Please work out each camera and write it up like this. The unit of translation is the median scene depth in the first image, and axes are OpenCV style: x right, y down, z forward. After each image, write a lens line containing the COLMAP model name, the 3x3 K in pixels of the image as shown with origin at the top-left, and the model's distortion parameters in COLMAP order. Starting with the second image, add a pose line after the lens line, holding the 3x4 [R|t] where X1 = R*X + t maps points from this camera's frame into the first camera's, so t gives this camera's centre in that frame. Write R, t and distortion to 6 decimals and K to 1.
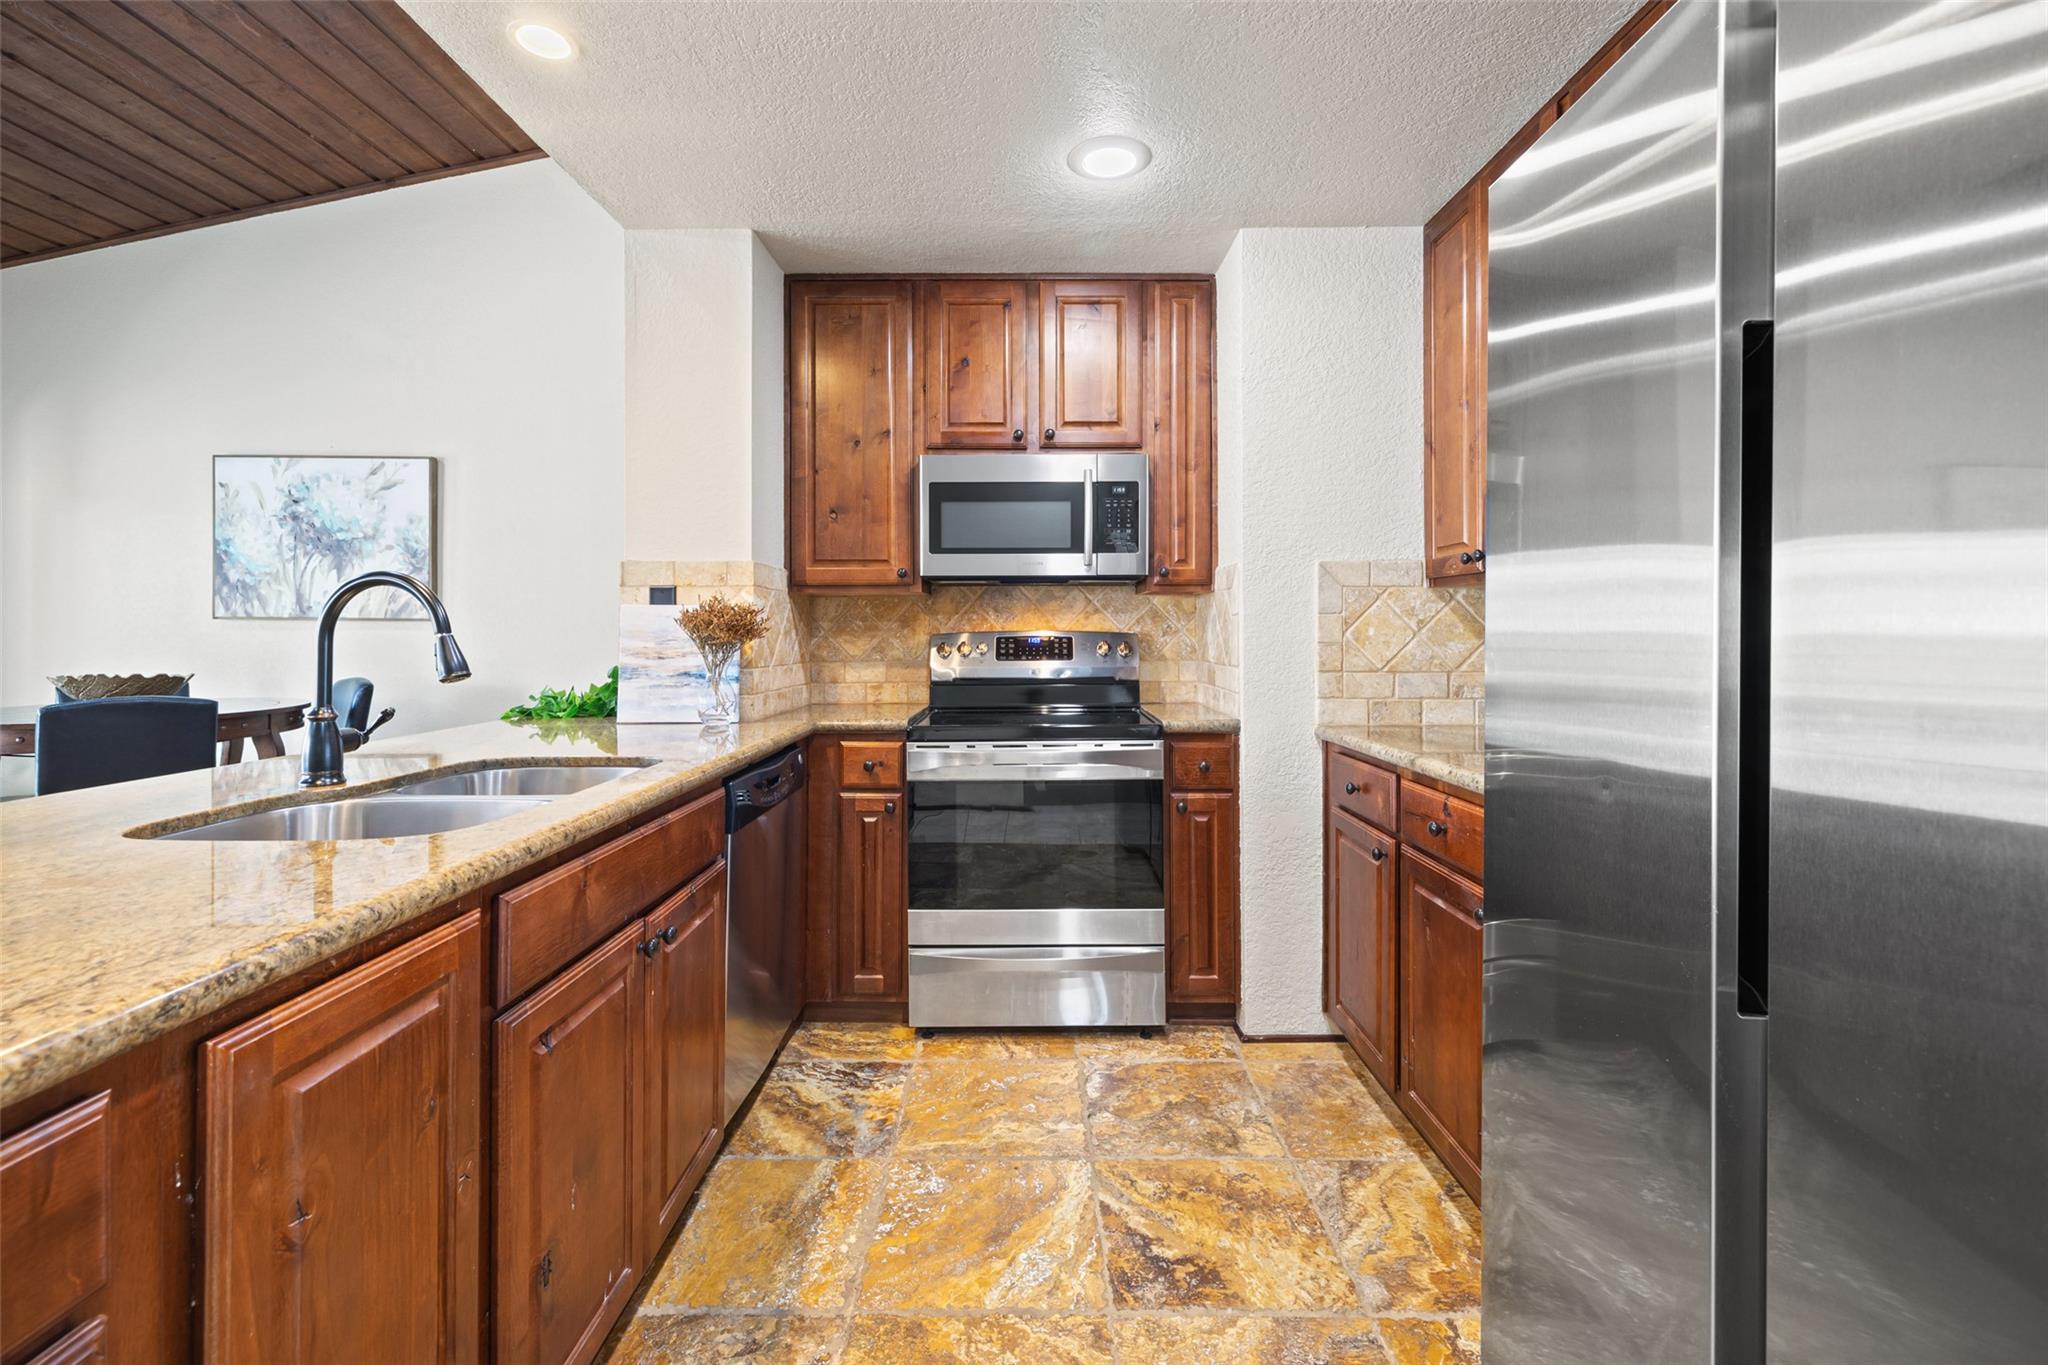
lens RADIAL K [[875.3, 0, 1027.0], [0, 875.3, 629.2], [0, 0, 1]] dist [0.001533, 0.000537]
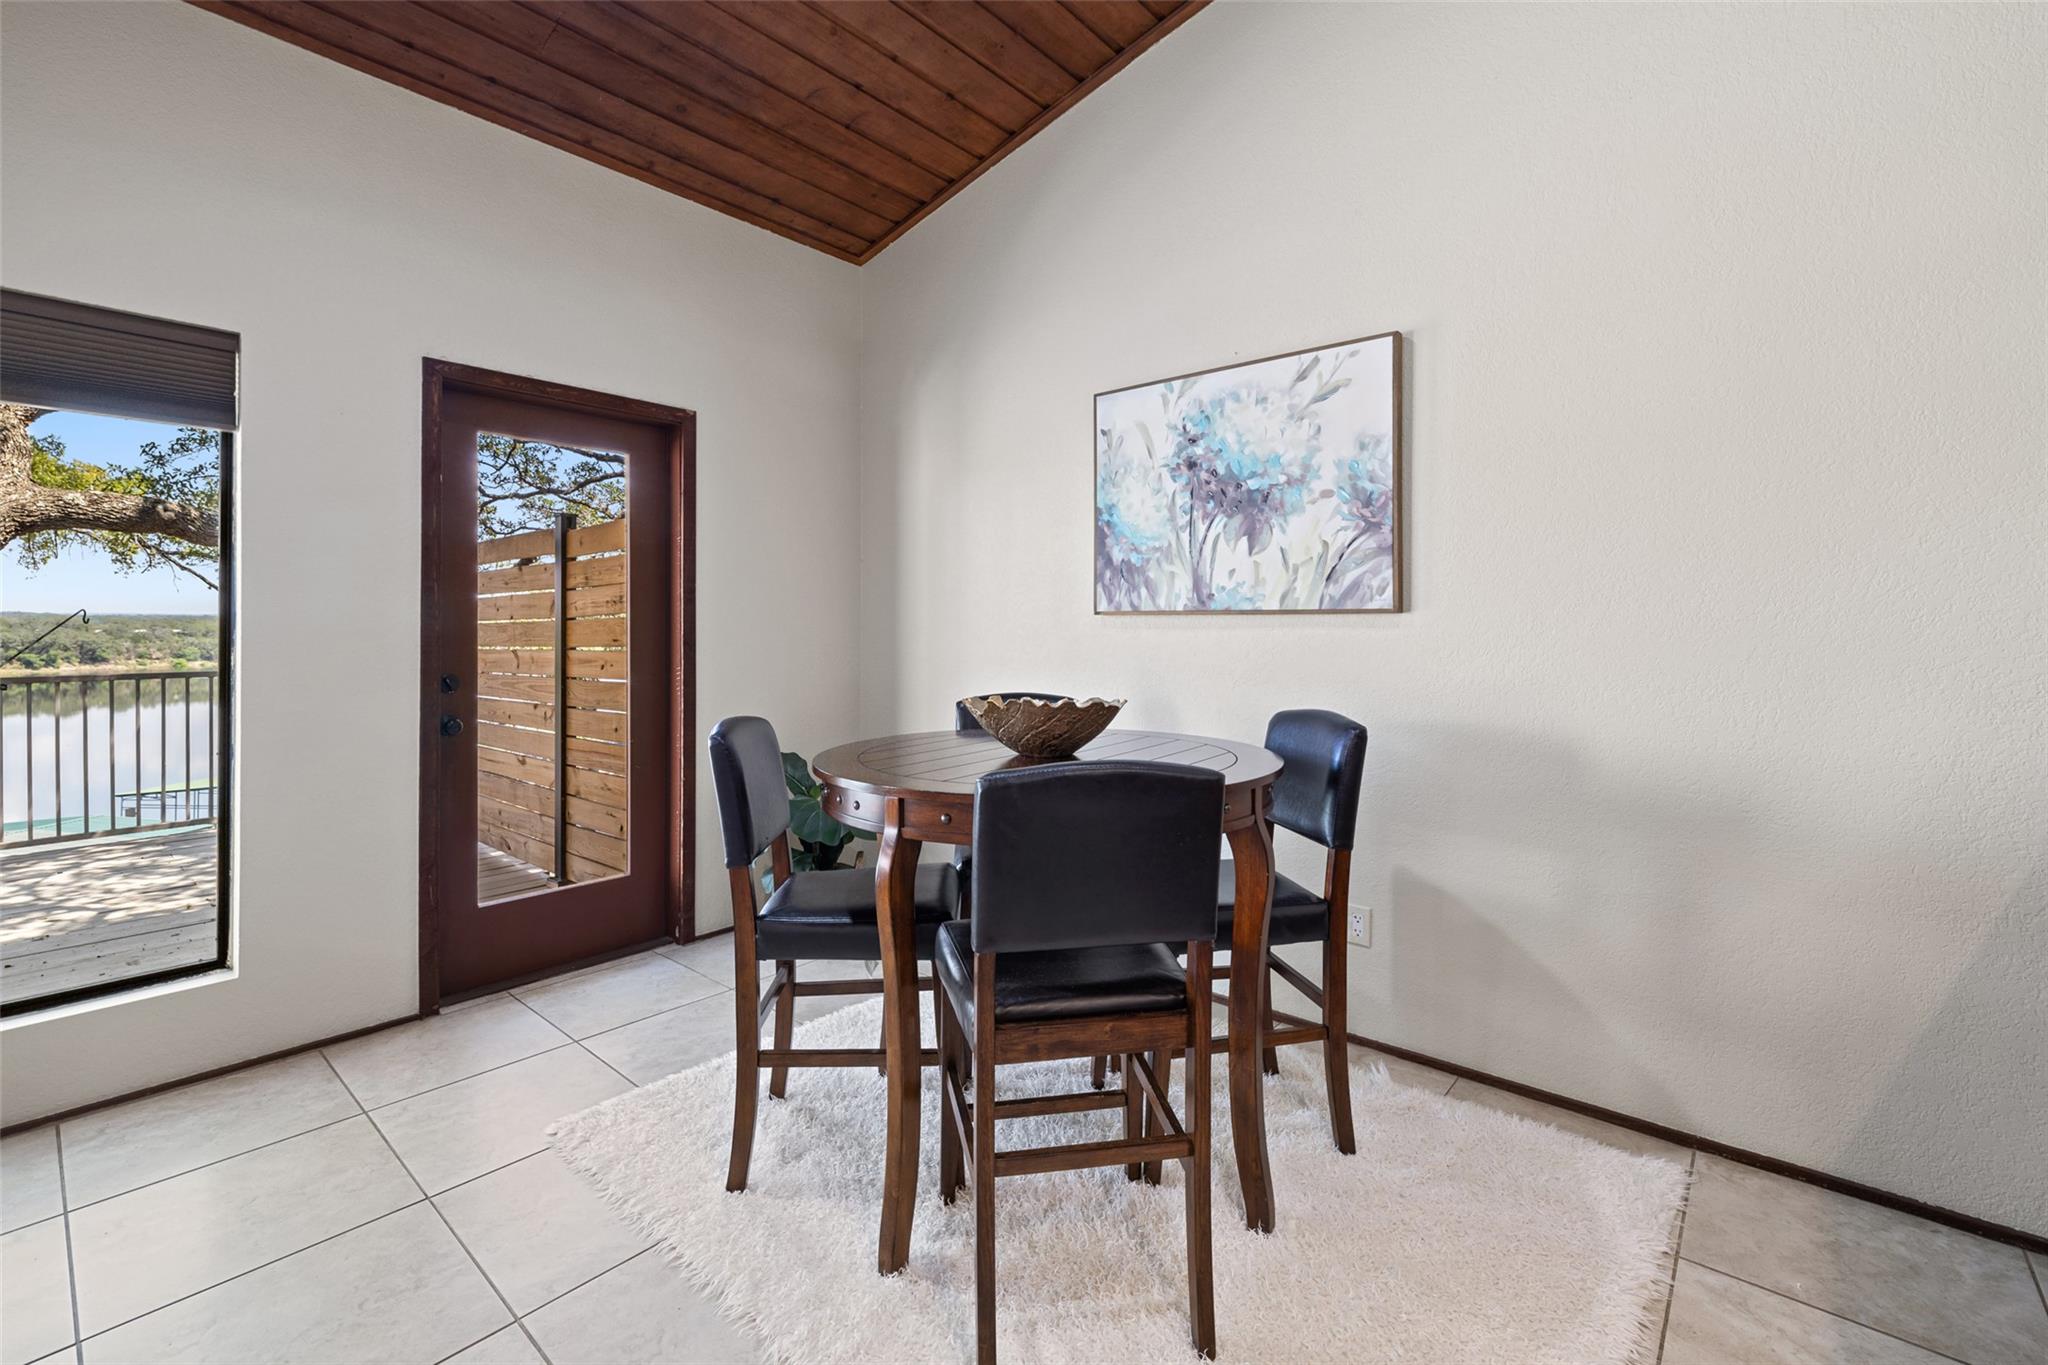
lens RADIAL K [[875.3, 0, 1024.5], [0, 875.3, 628.9], [0, 0, 1]] dist [0.001533, 0.000537]
pose [[0.760590, -0.004210, -0.649219, -0.700110], [0.002716, 0.999991, -0.003302, 0.003989], [0.649227, 0.000748, 0.760594, 0.564442]]
